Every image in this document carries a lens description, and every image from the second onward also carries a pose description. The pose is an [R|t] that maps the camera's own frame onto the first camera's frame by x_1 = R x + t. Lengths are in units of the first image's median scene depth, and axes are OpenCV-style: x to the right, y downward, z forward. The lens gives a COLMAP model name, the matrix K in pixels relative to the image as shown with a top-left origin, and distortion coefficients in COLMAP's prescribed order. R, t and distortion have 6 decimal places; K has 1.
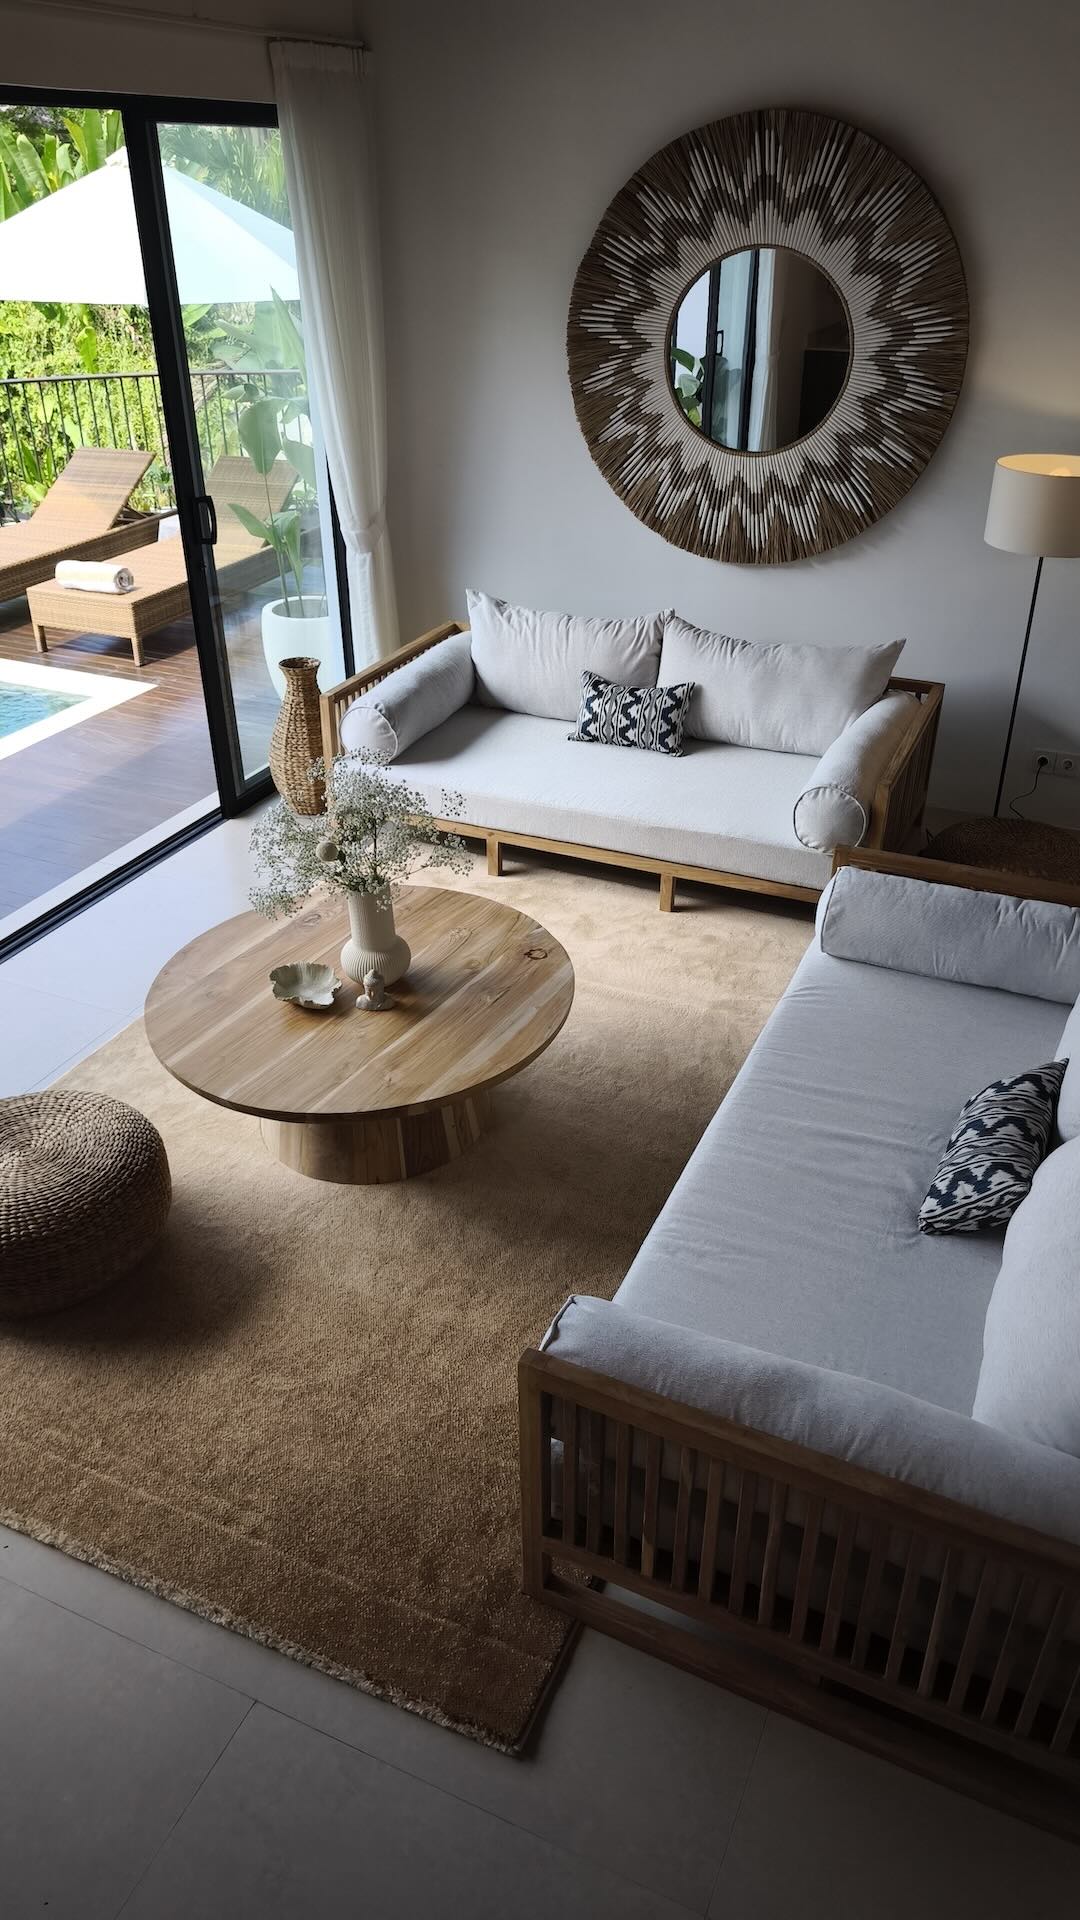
lens RADIAL K [[1323.0, 0, 540.0], [0, 1323.0, 960.0], [0, 0, 1]] dist [-0.003521, 0.000758]
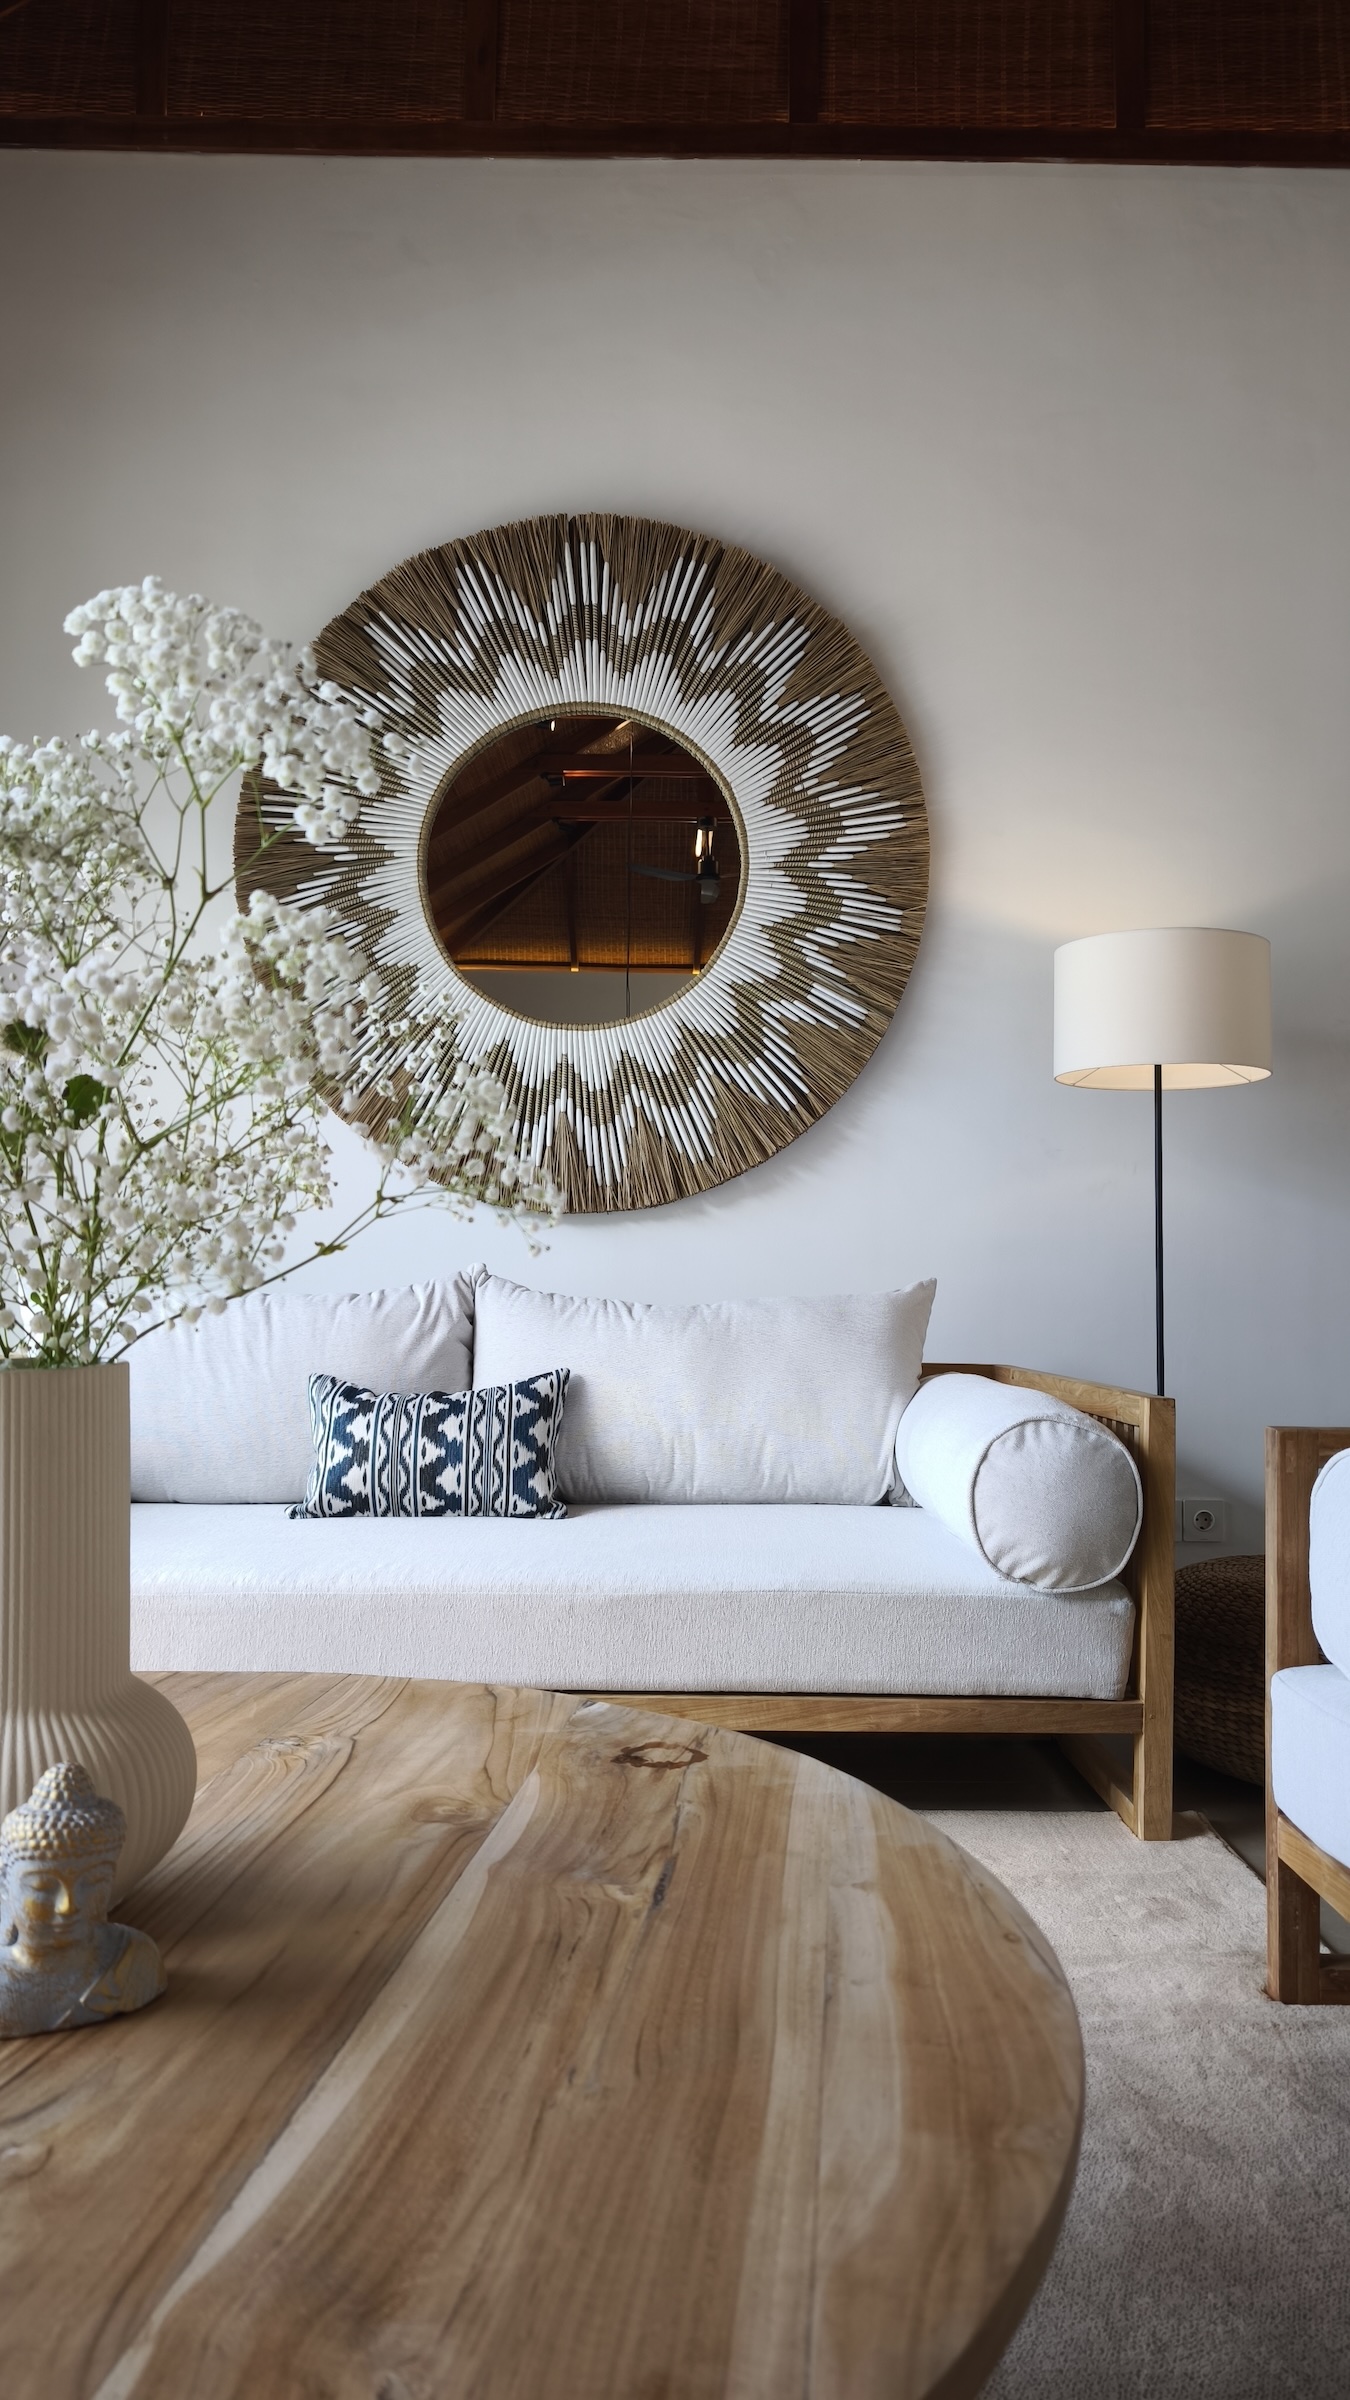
lens RADIAL K [[1627.0, 0, 675.0], [0, 1627.0, 1200.0], [0, 0, 1]] dist [0.073457, -0.000686]
pose [[0.906353, 0.042164, 0.420413, -0.098761], [0.199741, 0.834049, -0.514262, 0.050066], [-0.372329, 0.550077, 0.747521, 0.512660]]
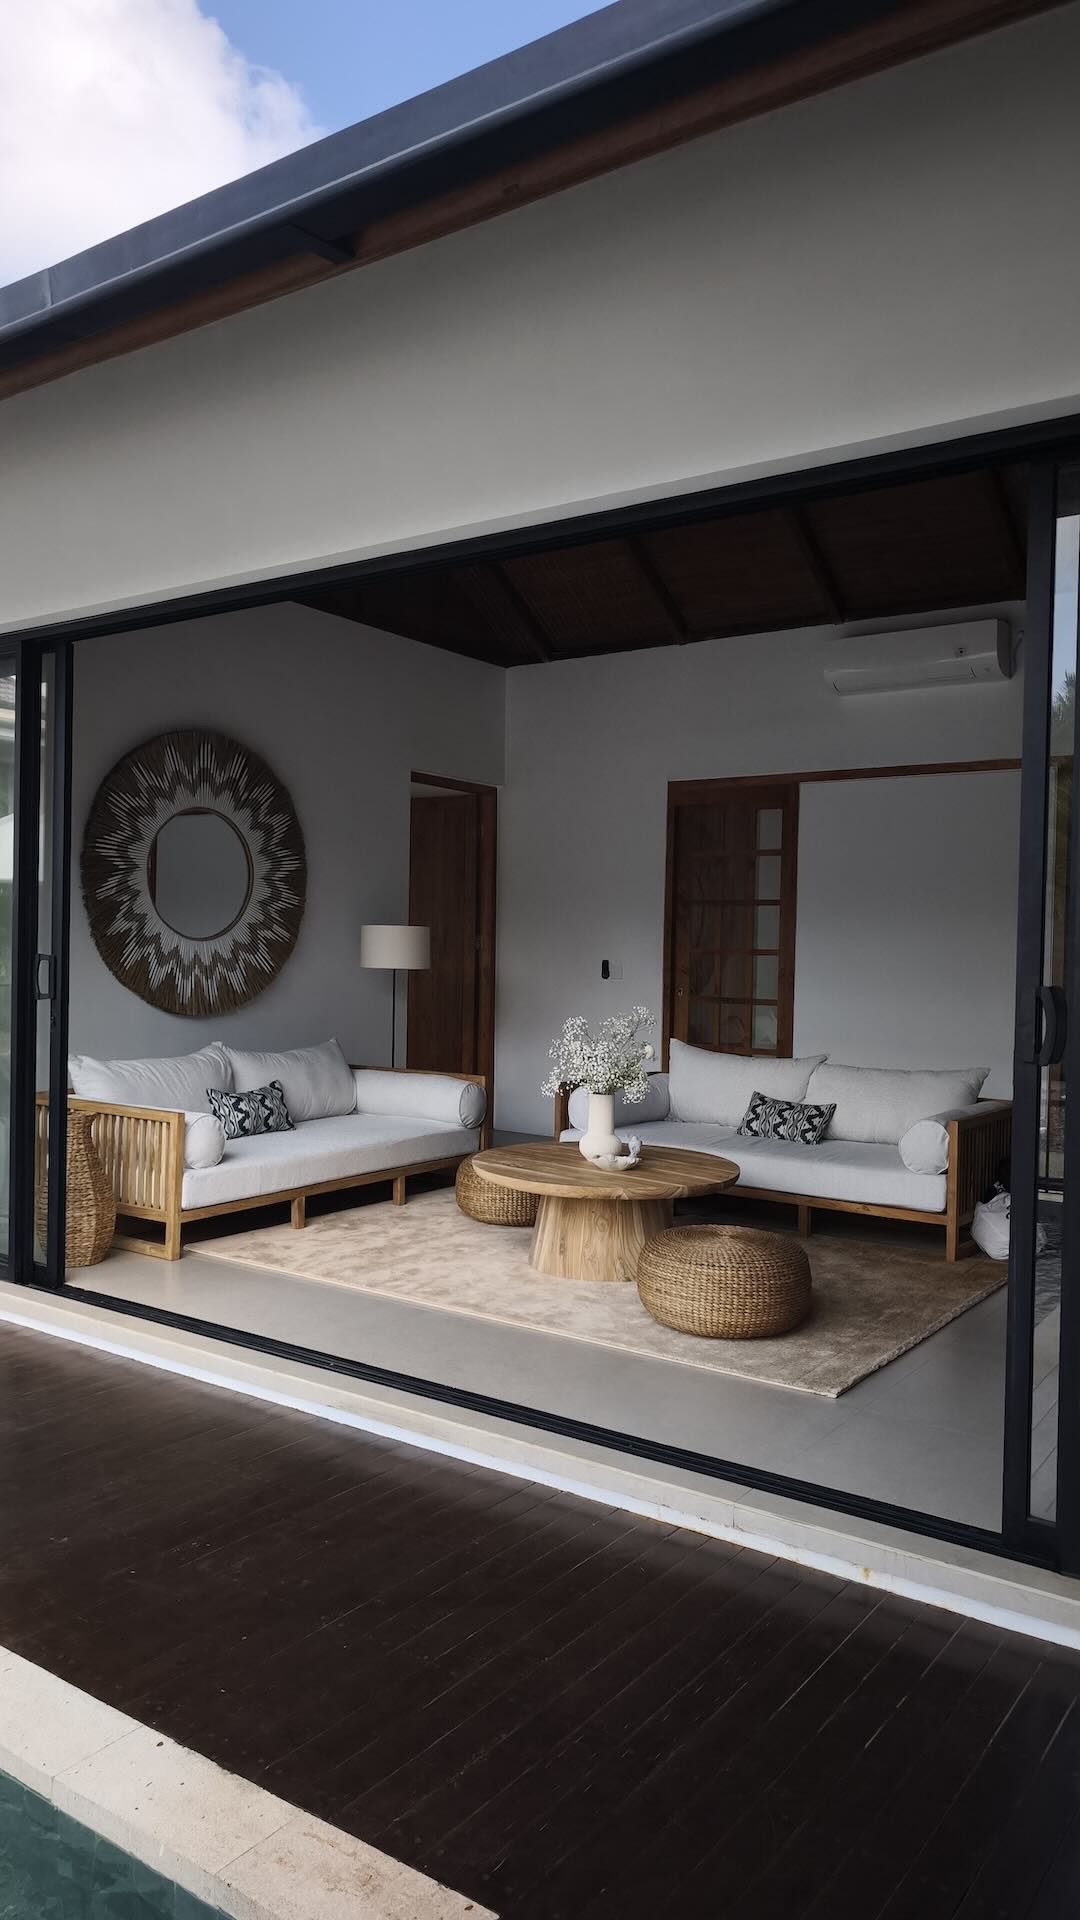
lens RADIAL K [[1301.6, 0, 540.0], [0, 1301.6, 960.0], [0, 0, 1]] dist [0.073457, -0.000686]
pose [[0.181538, 0.001062, 0.983383, -1.174897], [0.483932, 0.870437, -0.090277, -0.063108], [-0.856069, 0.492279, 0.157504, 0.491402]]
